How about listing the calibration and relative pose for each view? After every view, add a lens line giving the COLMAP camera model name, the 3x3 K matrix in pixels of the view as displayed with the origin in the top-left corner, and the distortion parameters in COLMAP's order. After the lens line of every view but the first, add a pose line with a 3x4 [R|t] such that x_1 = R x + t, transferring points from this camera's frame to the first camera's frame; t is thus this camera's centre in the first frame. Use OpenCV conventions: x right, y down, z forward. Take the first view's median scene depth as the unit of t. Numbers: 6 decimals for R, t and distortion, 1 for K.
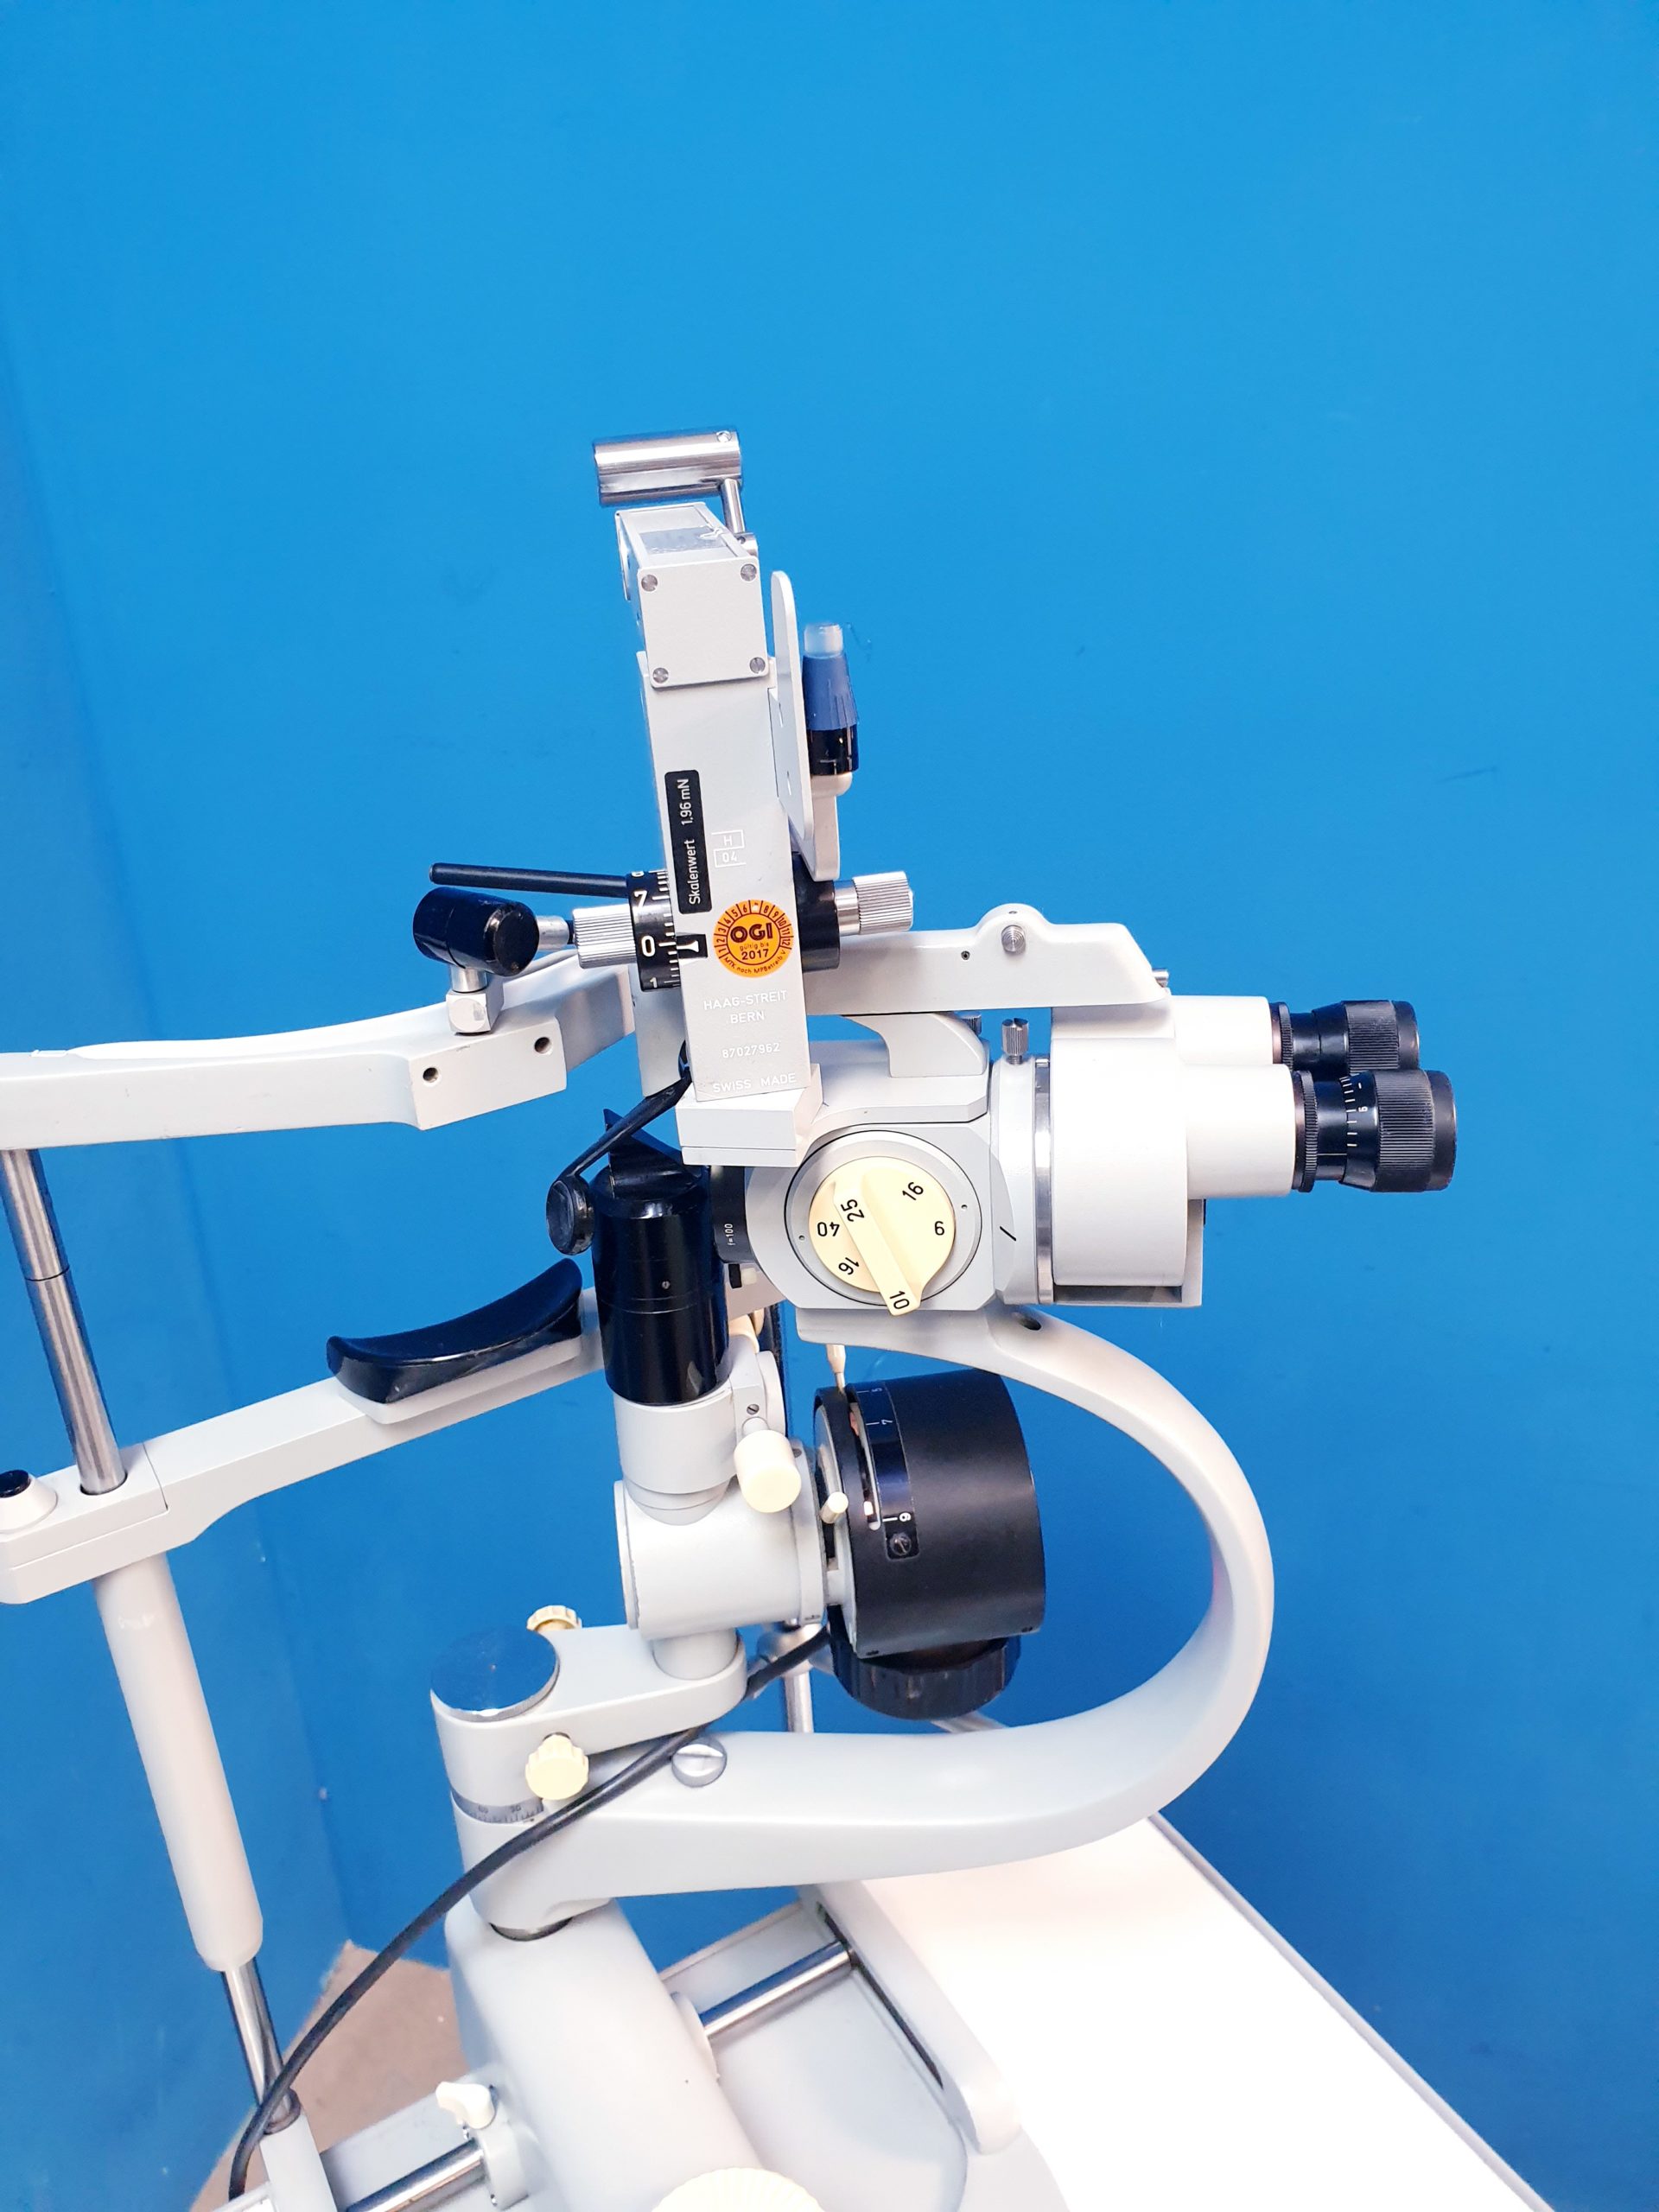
lens RADIAL K [[1737.1, 0, 839.5], [0, 1737.1, 1137.3], [0, 0, 1]] dist [0.033859, 0.004398]
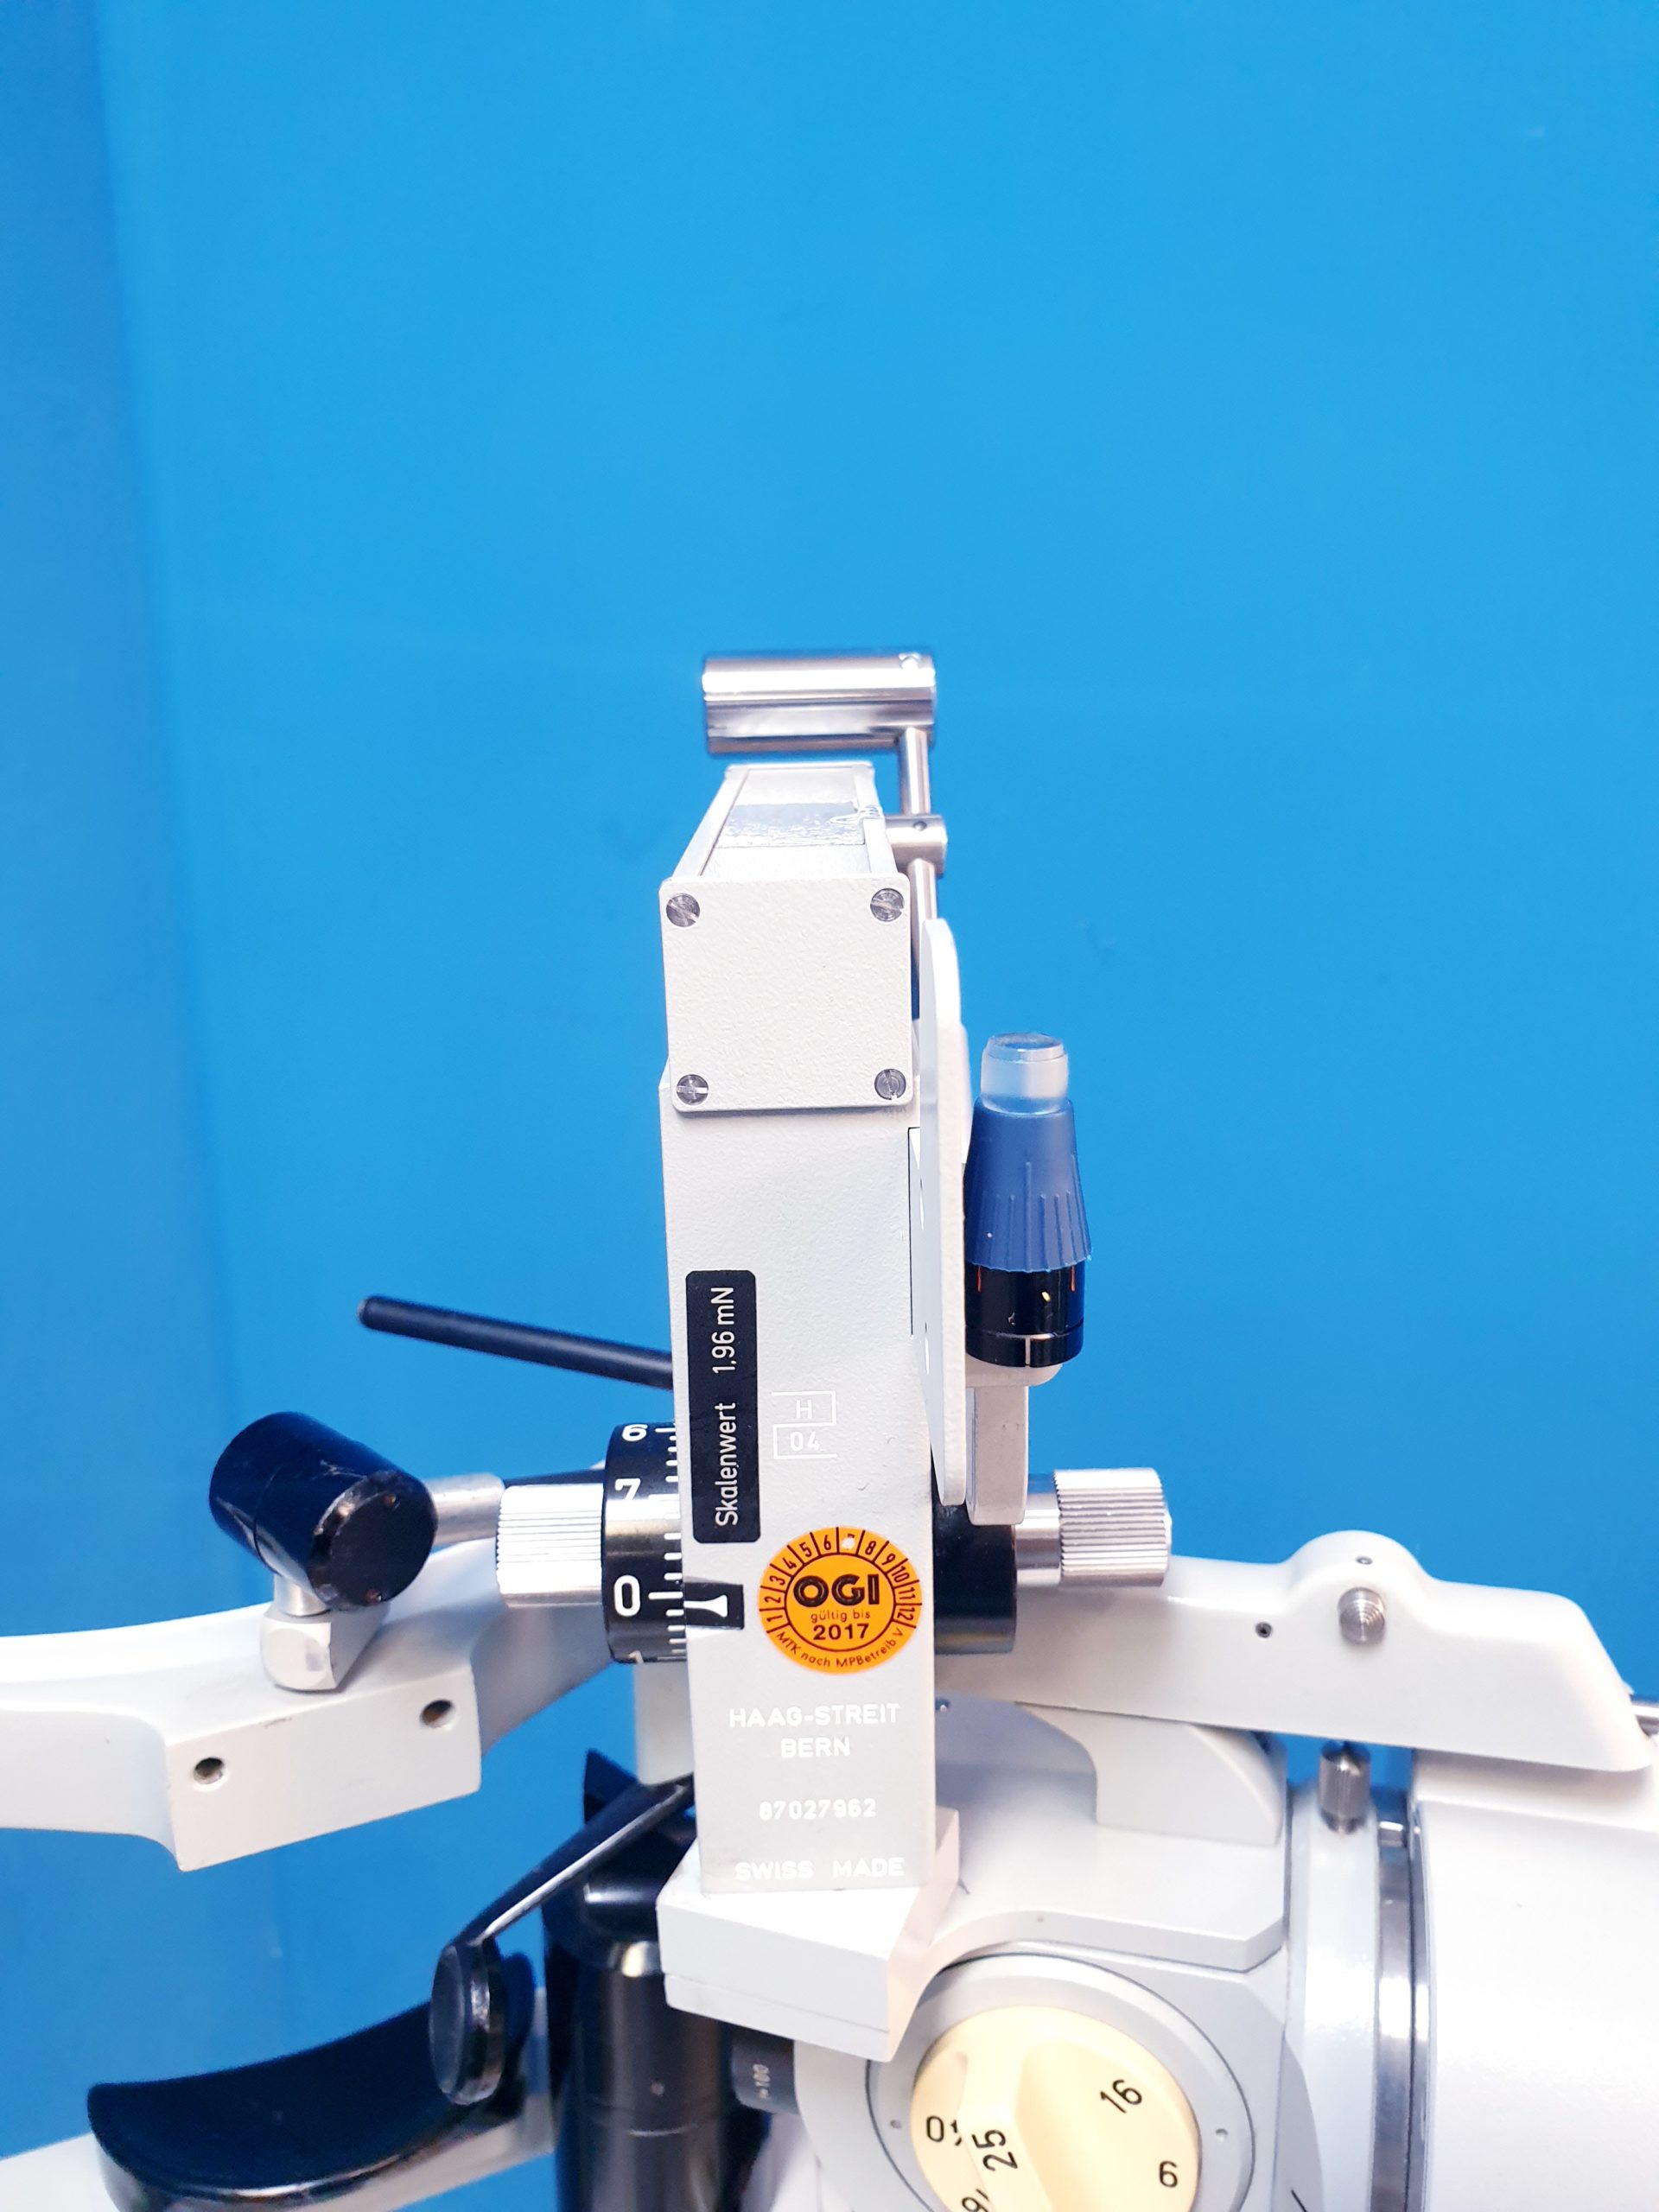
lens RADIAL K [[1785.1, 0, 832.6], [0, 1785.1, 1091.6], [0, 0, 1]] dist [0.014298, -0.019413]
pose [[0.987564, 0.089262, -0.129417, 0.001357], [-0.109489, 0.981235, -0.158716, -0.168568], [0.112822, 0.170912, 0.978806, 0.457019]]
